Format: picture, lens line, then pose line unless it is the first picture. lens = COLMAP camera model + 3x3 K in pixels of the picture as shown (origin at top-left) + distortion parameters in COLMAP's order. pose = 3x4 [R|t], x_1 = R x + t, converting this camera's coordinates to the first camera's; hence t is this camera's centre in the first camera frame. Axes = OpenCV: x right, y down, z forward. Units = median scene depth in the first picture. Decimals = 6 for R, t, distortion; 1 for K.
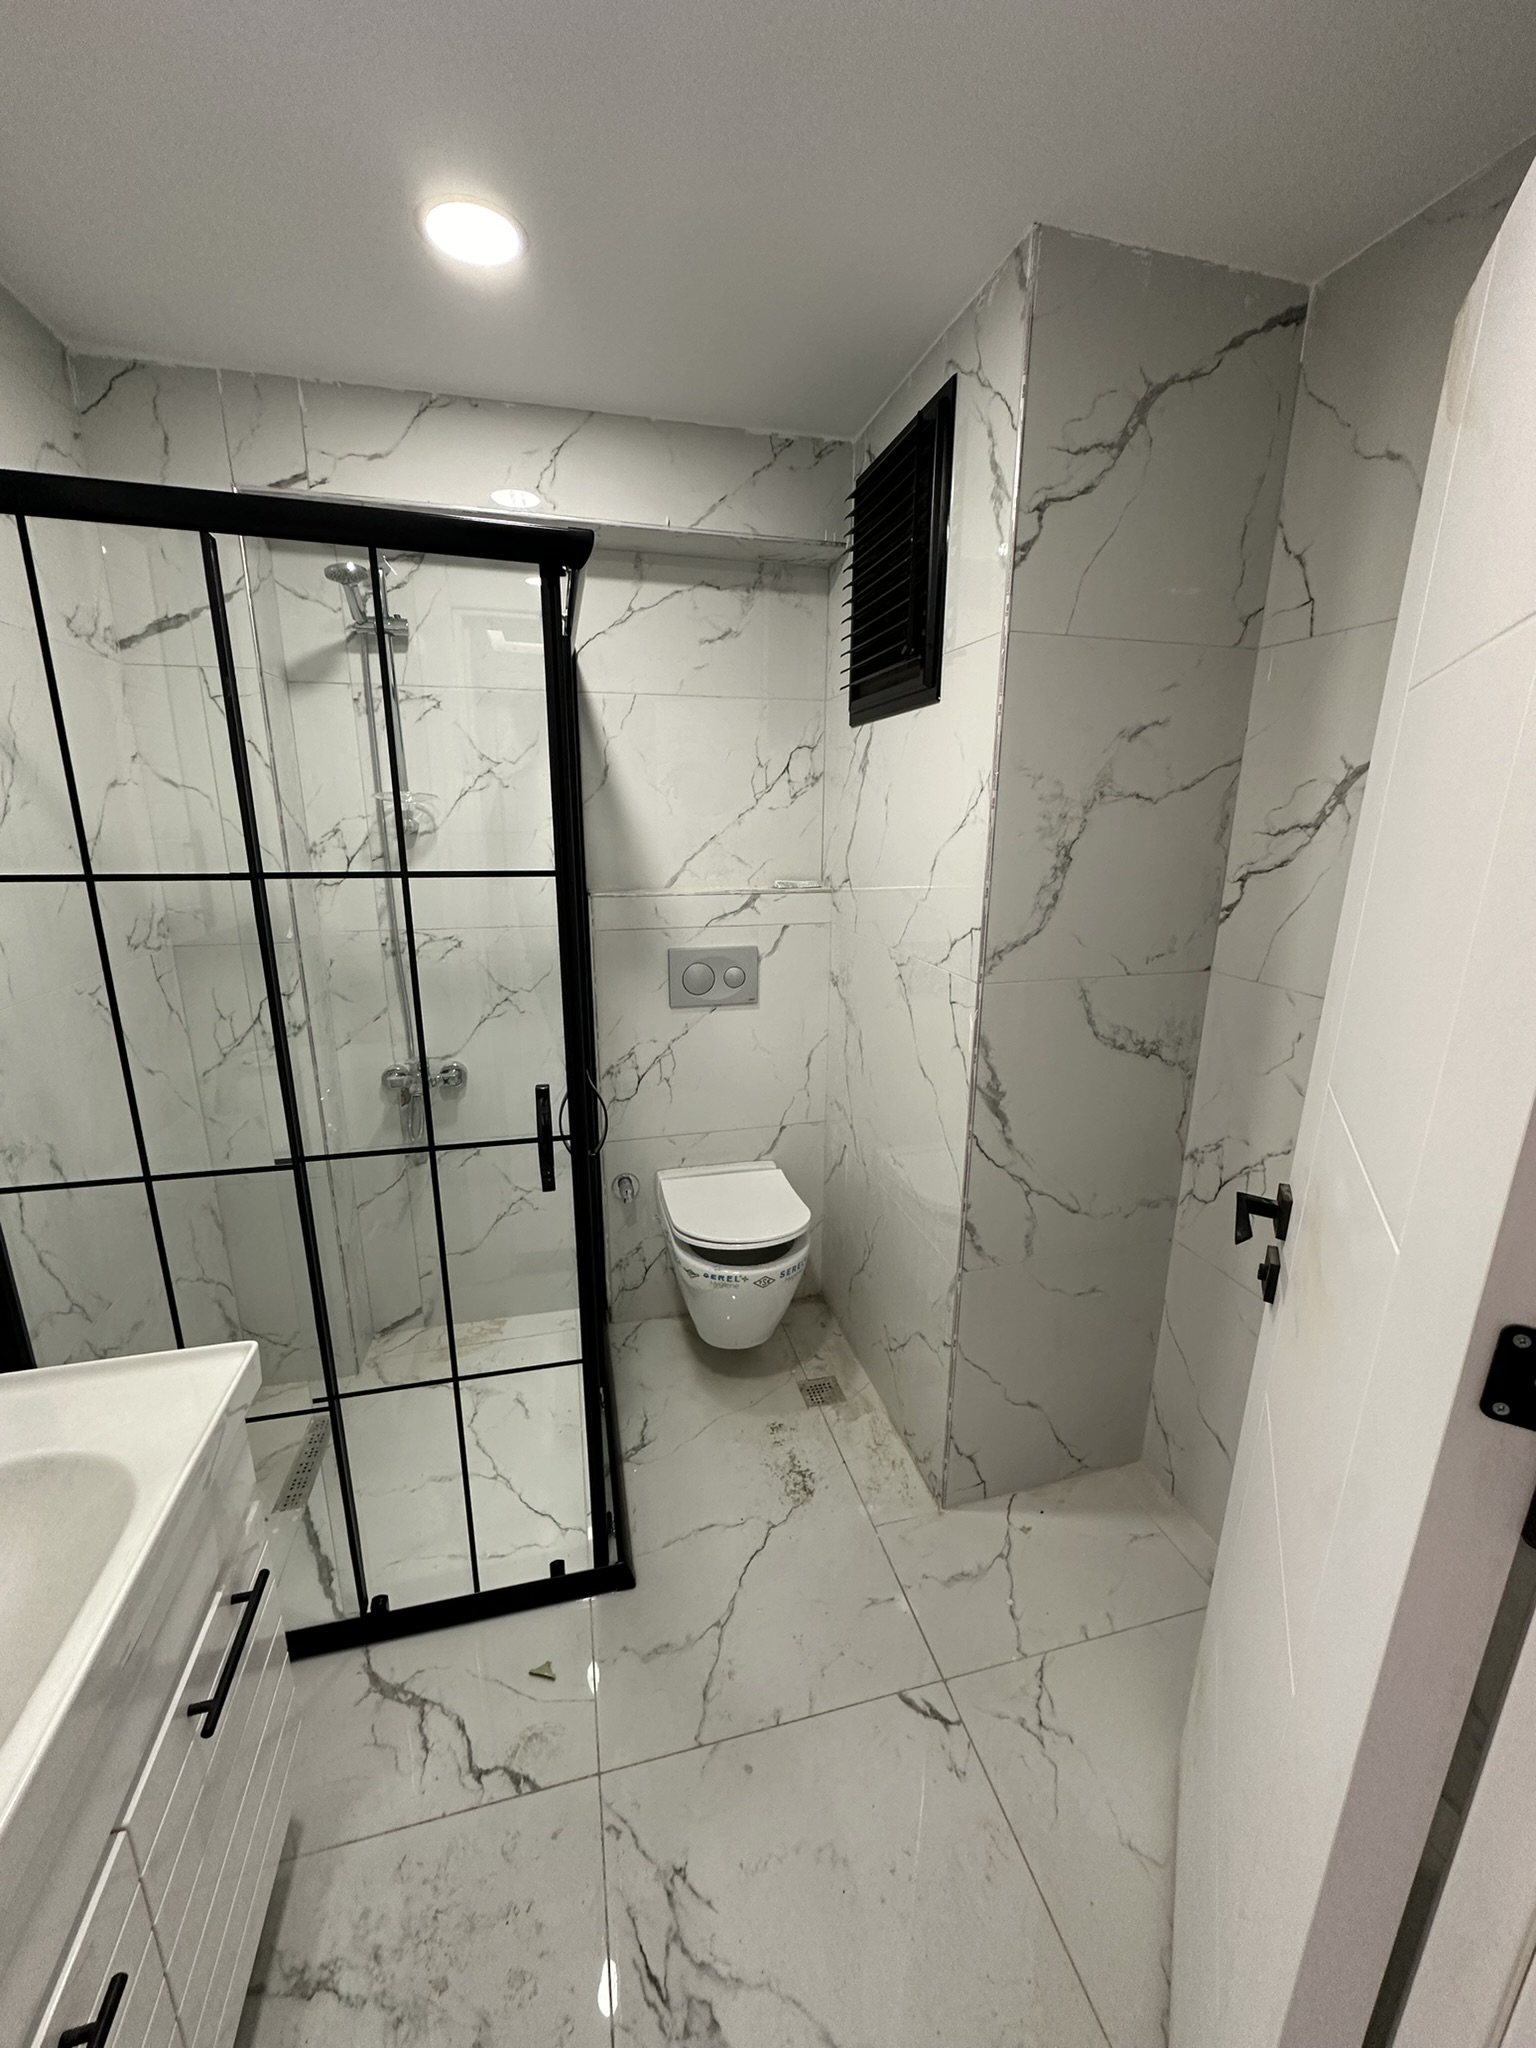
lens RADIAL K [[818.2, 0, 768.6], [0, 818.2, 1019.5], [0, 0, 1]] dist [-0.001452, 0.000429]
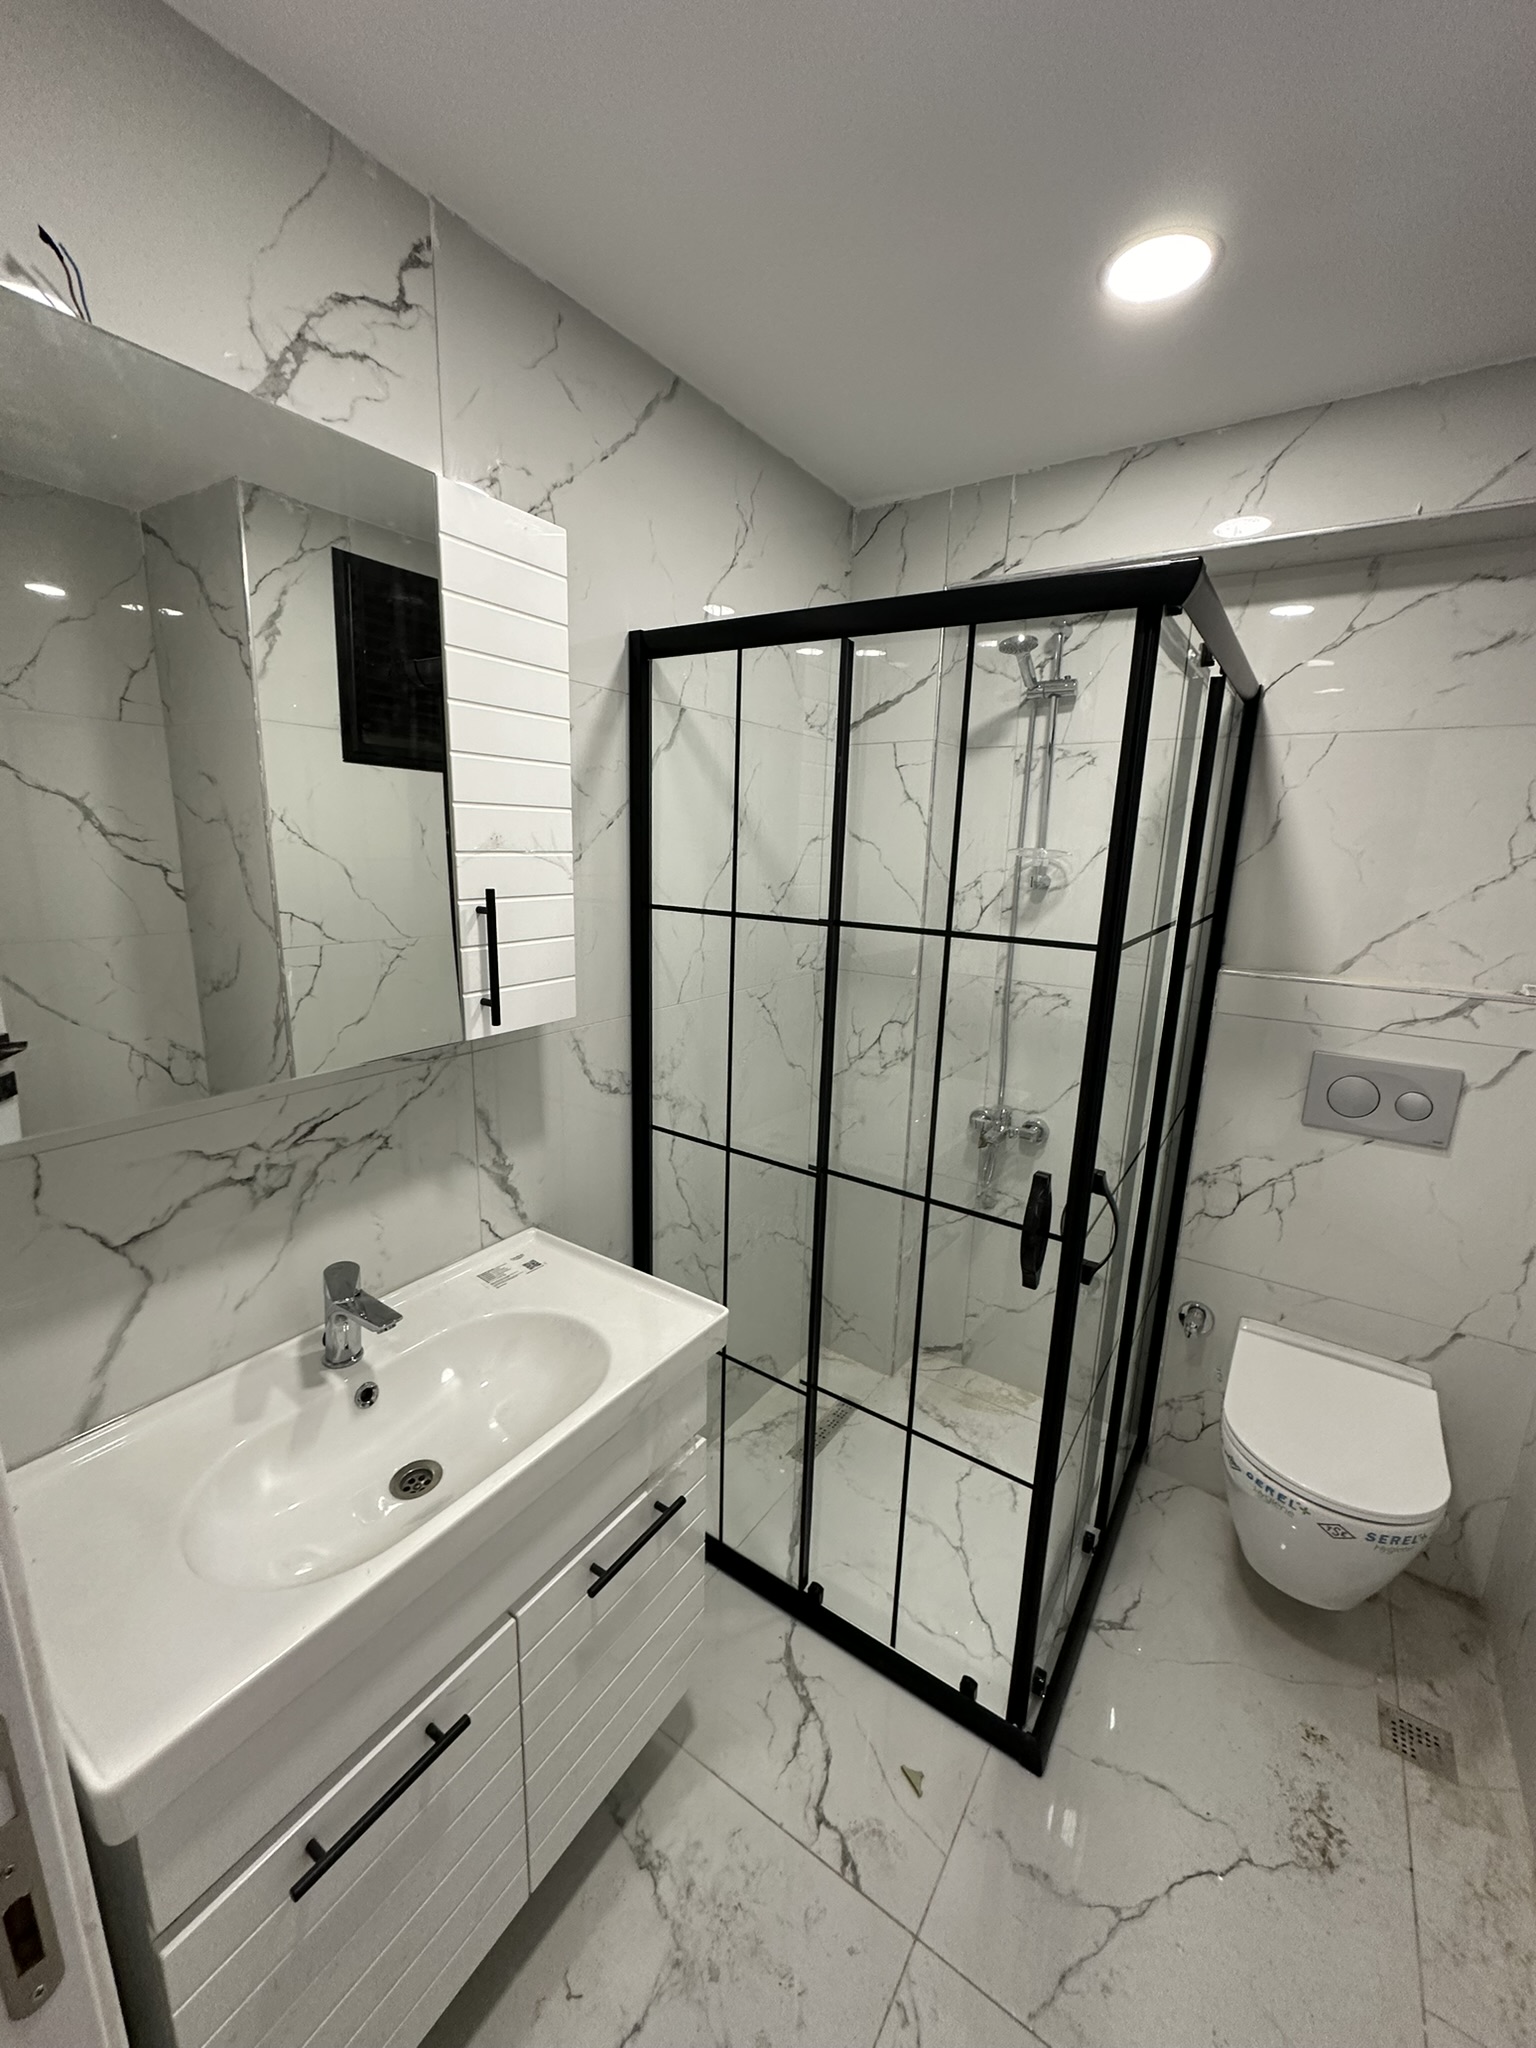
lens RADIAL K [[818.2, 0, 767.4], [0, 818.2, 1019.5], [0, 0, 1]] dist [-0.001452, 0.000429]
pose [[0.662033, 0.171967, -0.729479, 0.132691], [-0.210189, 0.976861, 0.039529, -0.049517], [0.719398, 0.127159, 0.682860, 0.113960]]
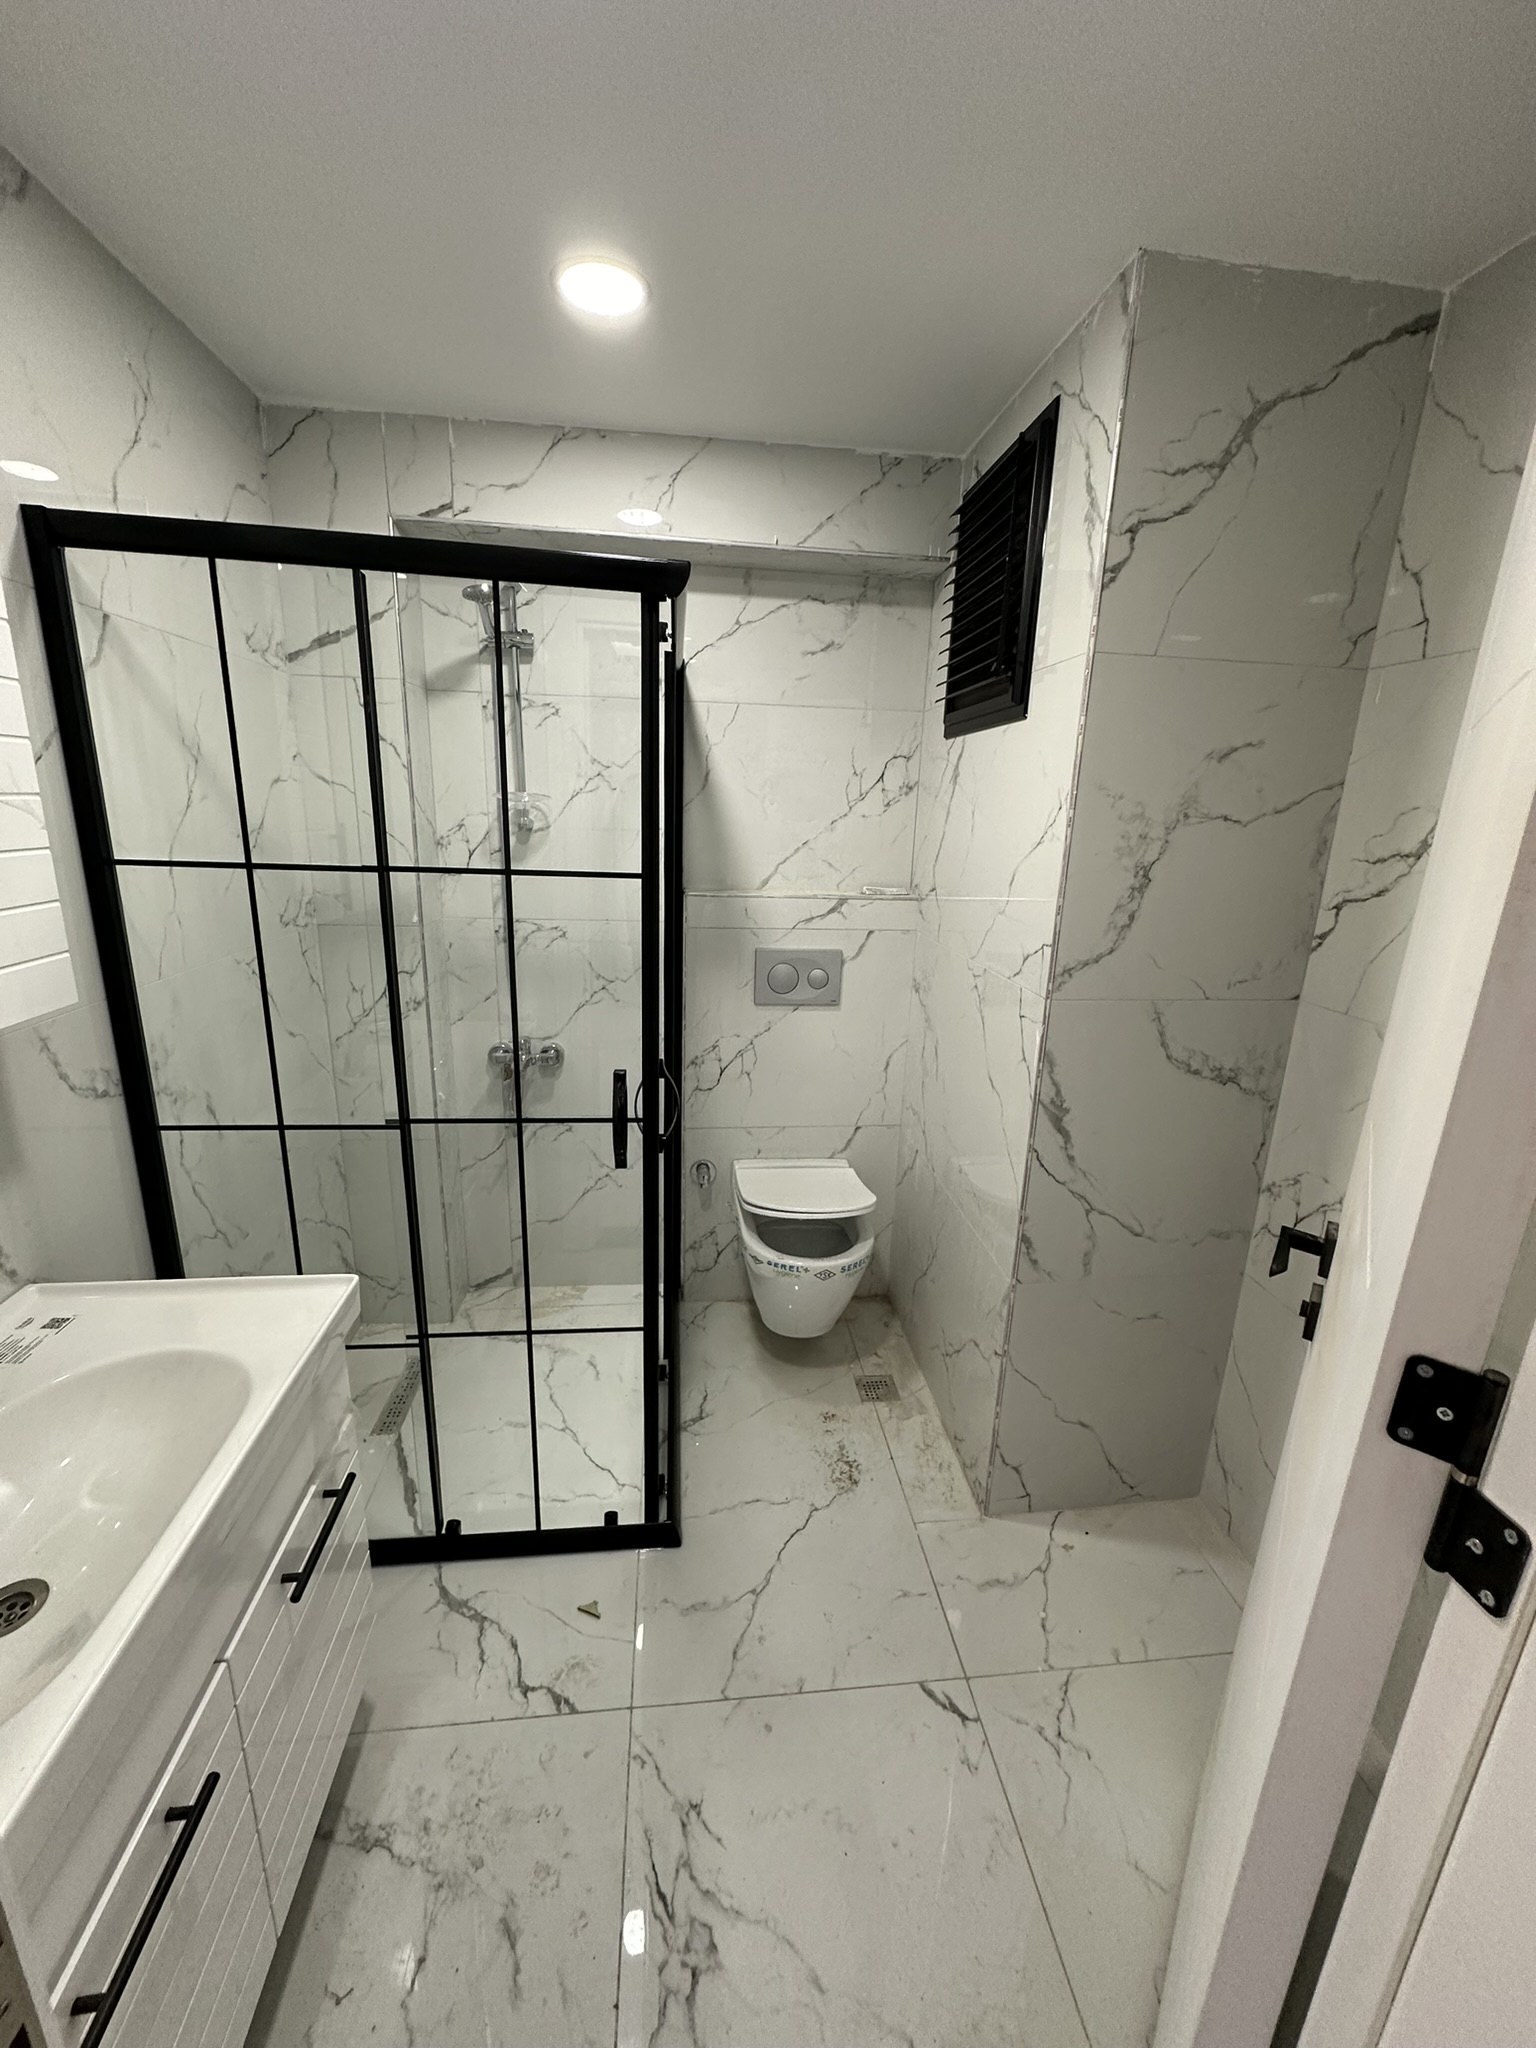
lens RADIAL K [[818.2, 0, 768.7], [0, 818.2, 1019.5], [0, 0, 1]] dist [-0.001452, 0.000429]
pose [[0.989763, 0.060711, -0.129164, 0.046174], [-0.060370, 0.998155, 0.006556, -0.004797], [0.129324, 0.001309, 0.991602, -0.041846]]
